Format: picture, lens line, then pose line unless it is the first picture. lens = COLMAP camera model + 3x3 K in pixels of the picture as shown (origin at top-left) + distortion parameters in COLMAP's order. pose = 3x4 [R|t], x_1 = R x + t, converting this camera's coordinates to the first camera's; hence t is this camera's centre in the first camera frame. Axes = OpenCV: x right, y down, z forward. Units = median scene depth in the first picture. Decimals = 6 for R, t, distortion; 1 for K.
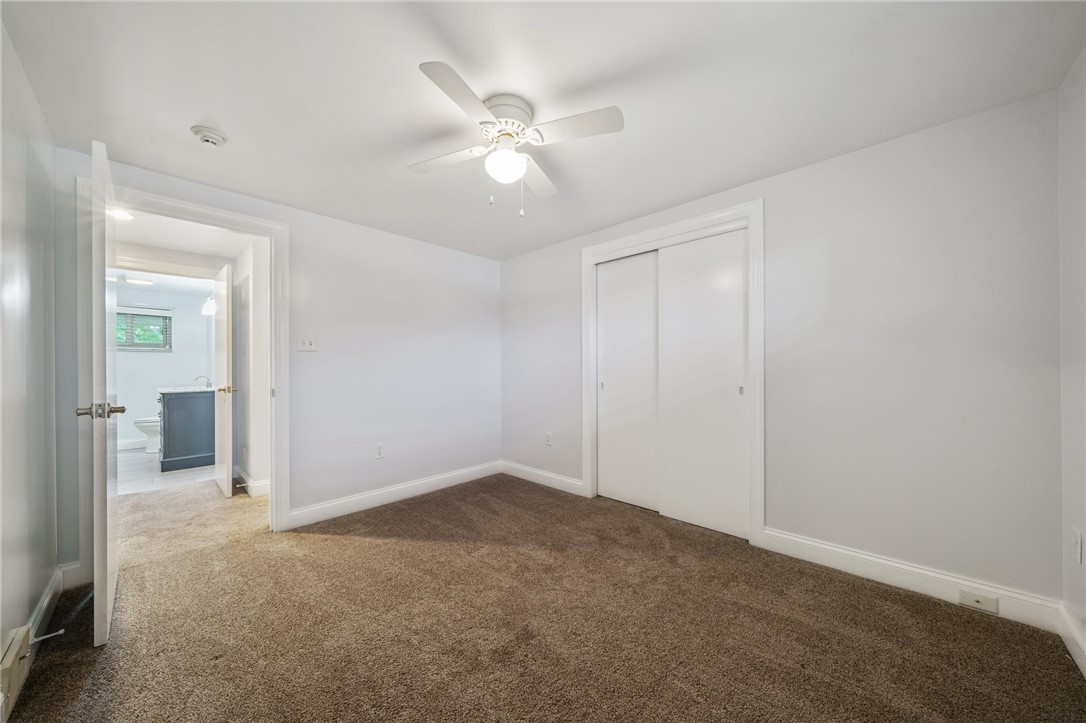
lens RADIAL K [[379.1, 0, 547.7], [0, 379.1, 372.2], [0, 0, 1]] dist [-0.000082, -0.000058]
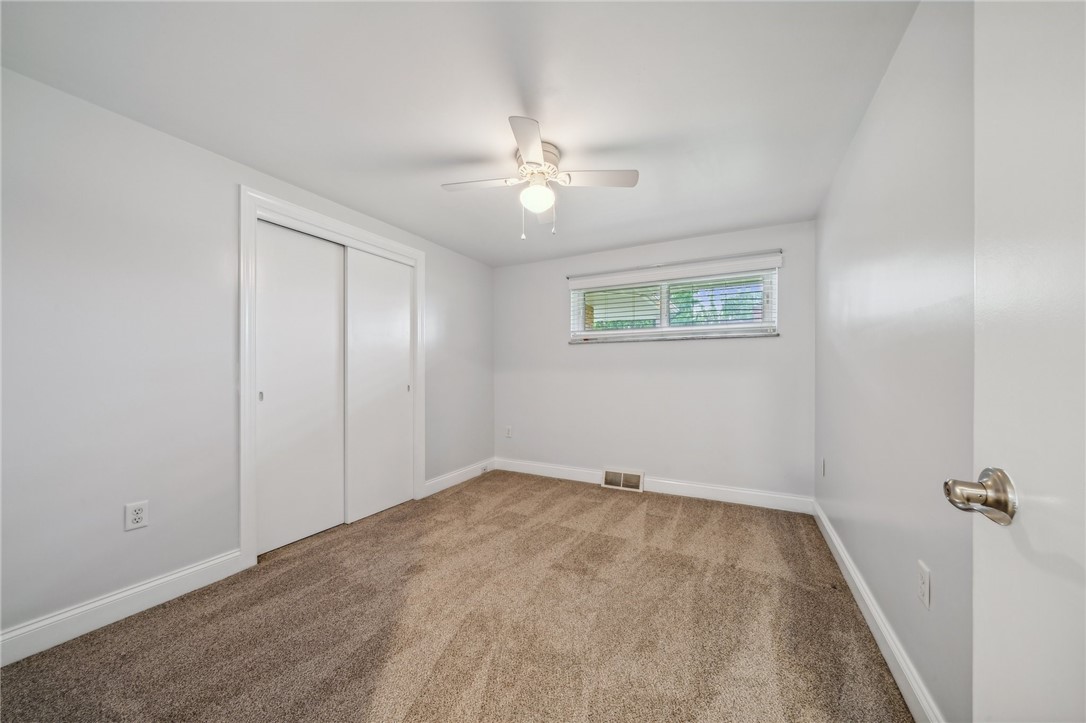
lens RADIAL K [[379.1, 0, 547.7], [0, 379.1, 372.2], [0, 0, 1]] dist [-0.000082, -0.000058]
pose [[-0.286718, -0.006099, 0.957996, -0.953956], [0.000446, 0.999979, 0.006499, -0.017649], [-0.958015, 0.002290, -0.286709, 0.983088]]
